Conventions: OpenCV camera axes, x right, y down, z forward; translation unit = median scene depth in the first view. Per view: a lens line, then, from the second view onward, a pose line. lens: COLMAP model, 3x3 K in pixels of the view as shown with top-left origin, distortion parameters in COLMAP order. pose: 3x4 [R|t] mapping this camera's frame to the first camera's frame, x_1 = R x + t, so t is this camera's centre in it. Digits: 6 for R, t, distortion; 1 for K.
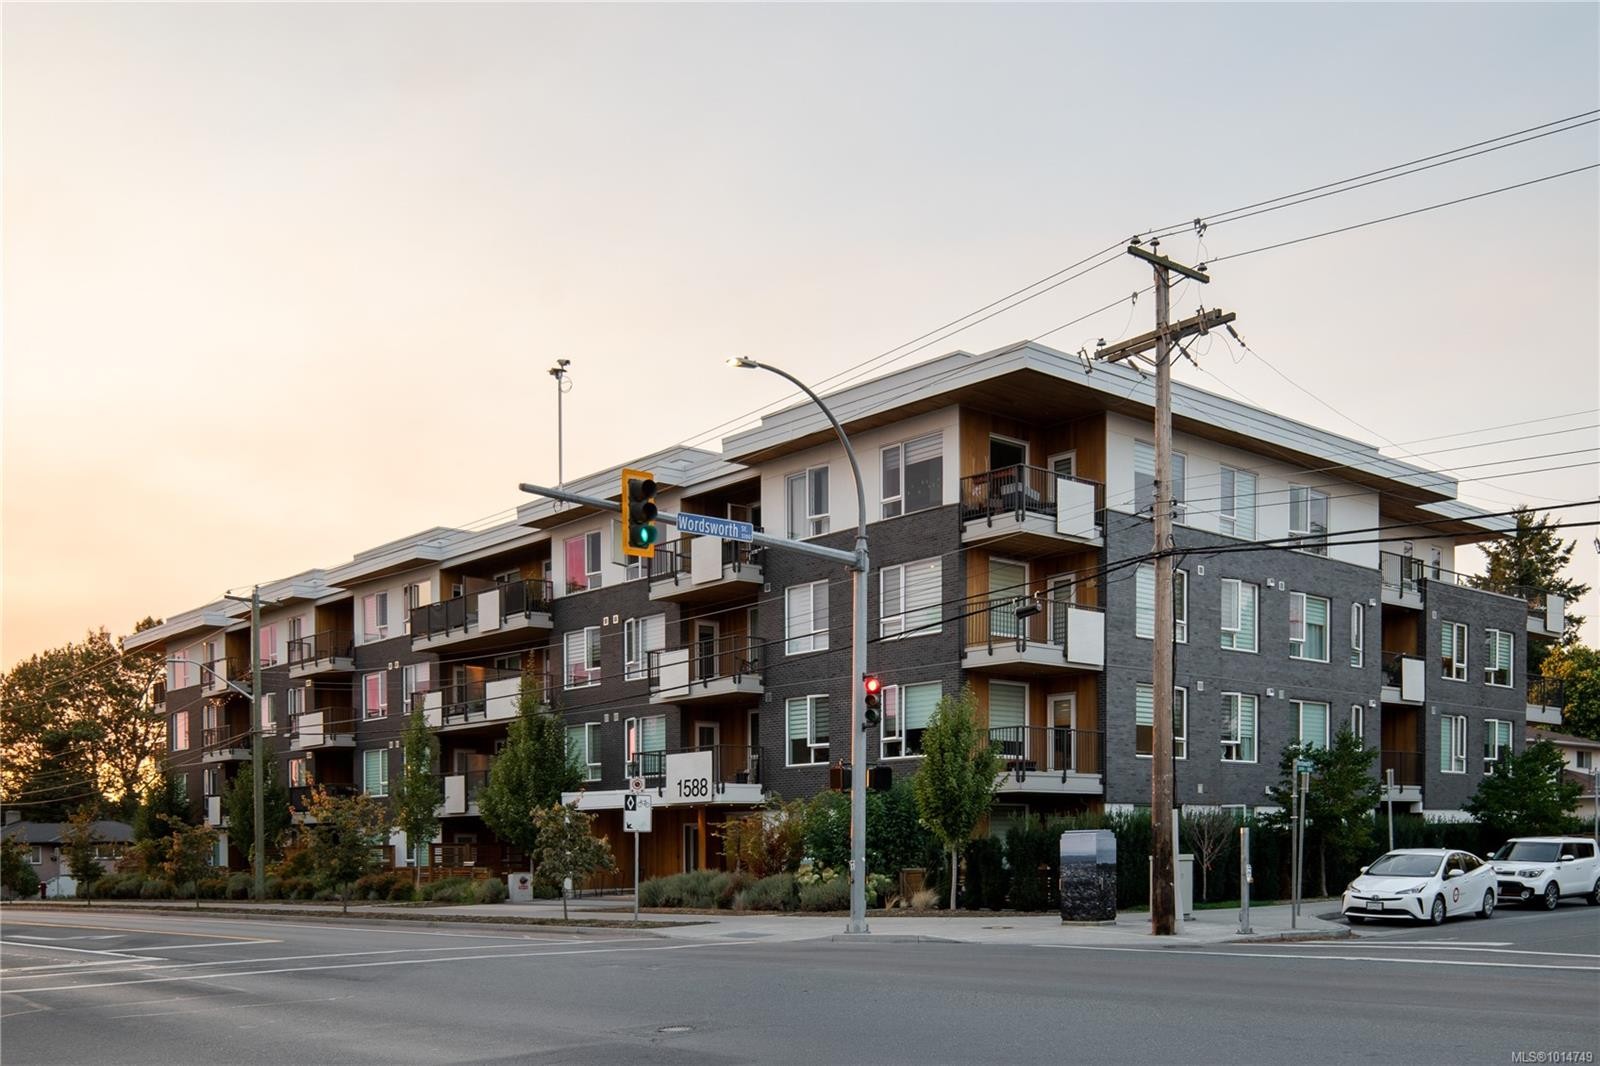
lens RADIAL K [[833.1, 0, 790.2], [0, 833.1, 536.4], [0, 0, 1]] dist [-0.001880, 0.000413]
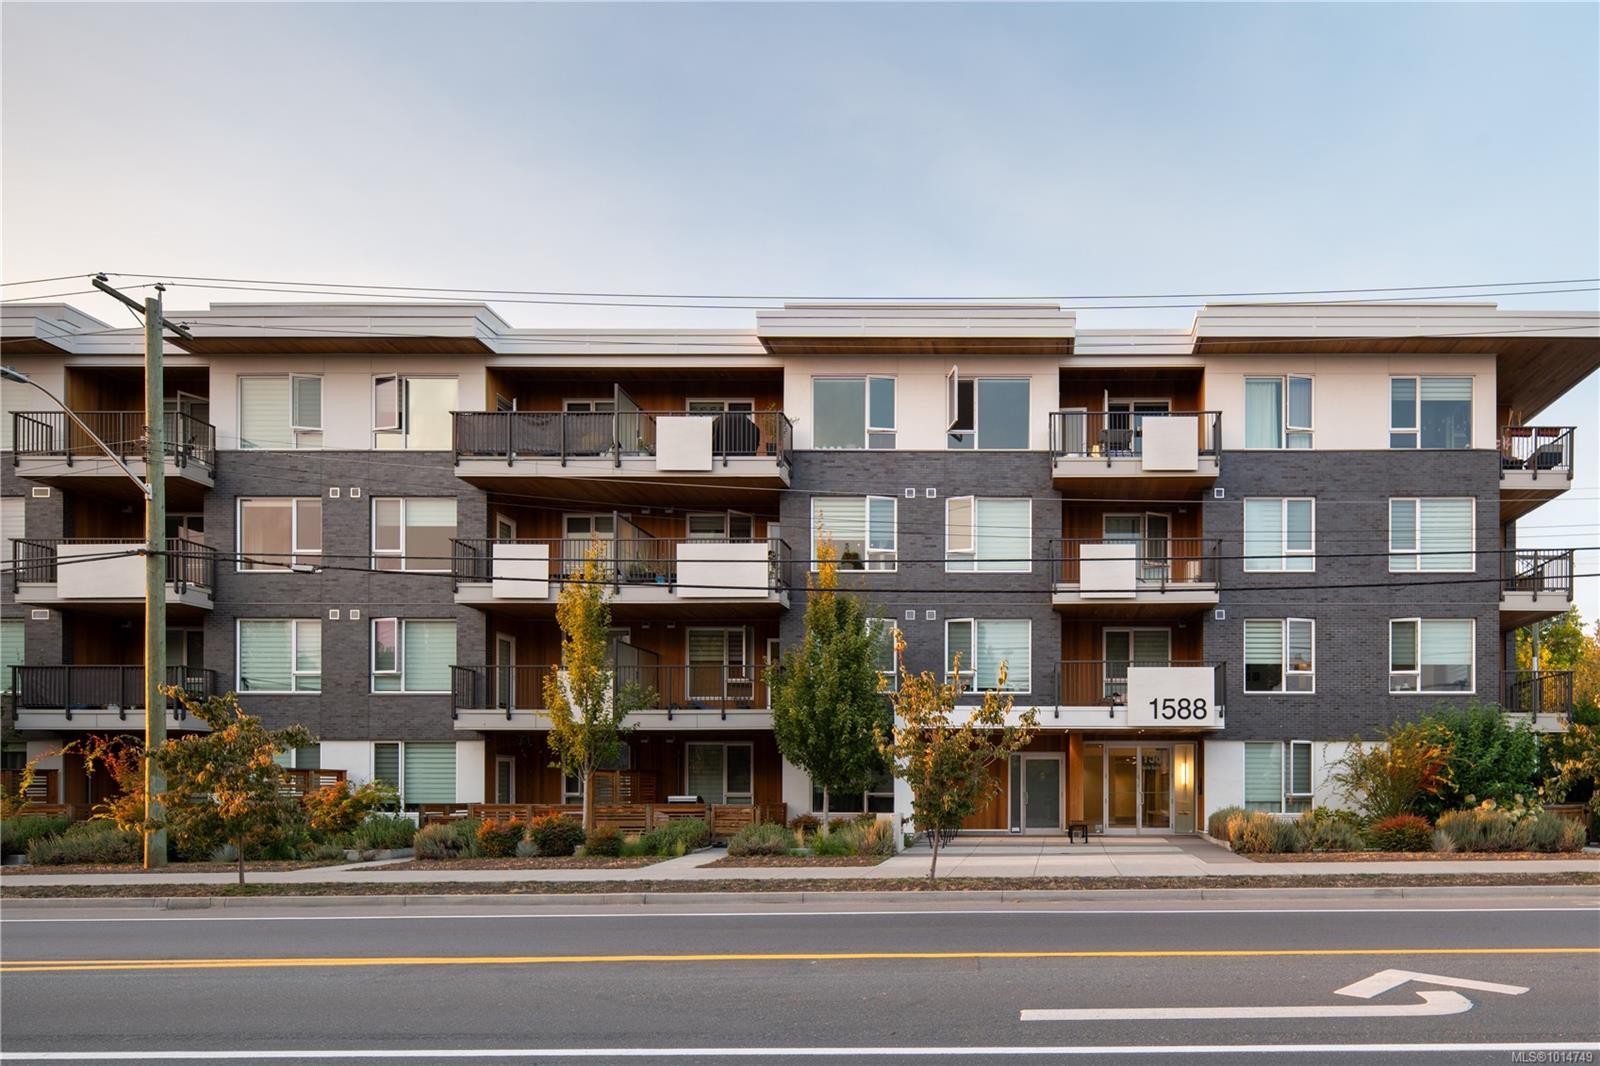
lens RADIAL K [[793.0, 0, 800.0], [0, 793.0, 533.0], [0, 0, 1]] dist [-0.001882, 0.000027]
pose [[0.838461, 0.180218, 0.514301, -0.839334], [-0.205373, 0.978650, -0.008116, 0.204856], [-0.504783, -0.098819, 0.857572, 0.505457]]
